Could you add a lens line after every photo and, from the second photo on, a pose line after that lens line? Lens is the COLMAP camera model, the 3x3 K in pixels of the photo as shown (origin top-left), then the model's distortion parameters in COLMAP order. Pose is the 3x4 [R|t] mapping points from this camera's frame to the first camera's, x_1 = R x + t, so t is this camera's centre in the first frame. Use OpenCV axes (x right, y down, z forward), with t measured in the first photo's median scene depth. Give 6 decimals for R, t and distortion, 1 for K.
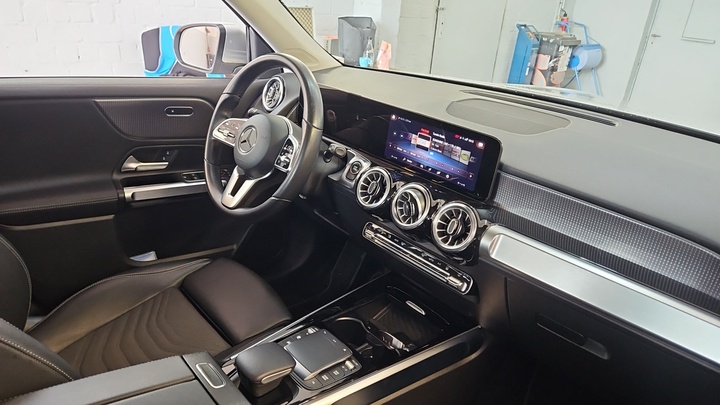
lens RADIAL K [[481.2, 0, 360.0], [0, 481.2, 202.5], [0, 0, 1]] dist [0.006912, 0.001512]
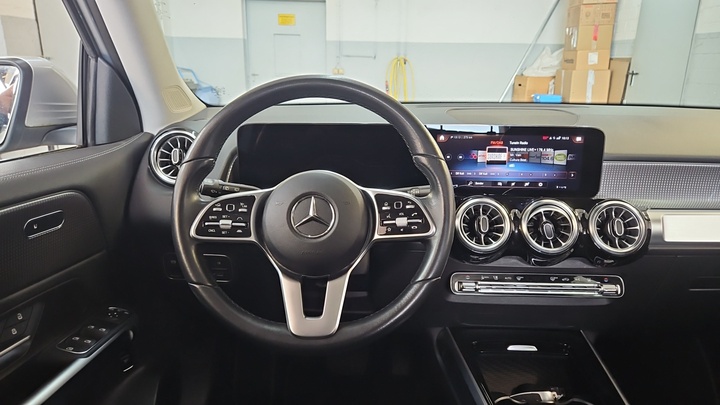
lens RADIAL K [[481.2, 0, 360.0], [0, 481.2, 202.5], [0, 0, 1]] dist [0.006912, 0.001512]
pose [[0.677962, -0.266255, 0.685183, -0.652752], [0.327213, 0.943969, 0.043052, -0.167735], [-0.658255, 0.195013, 0.727097, 0.570112]]
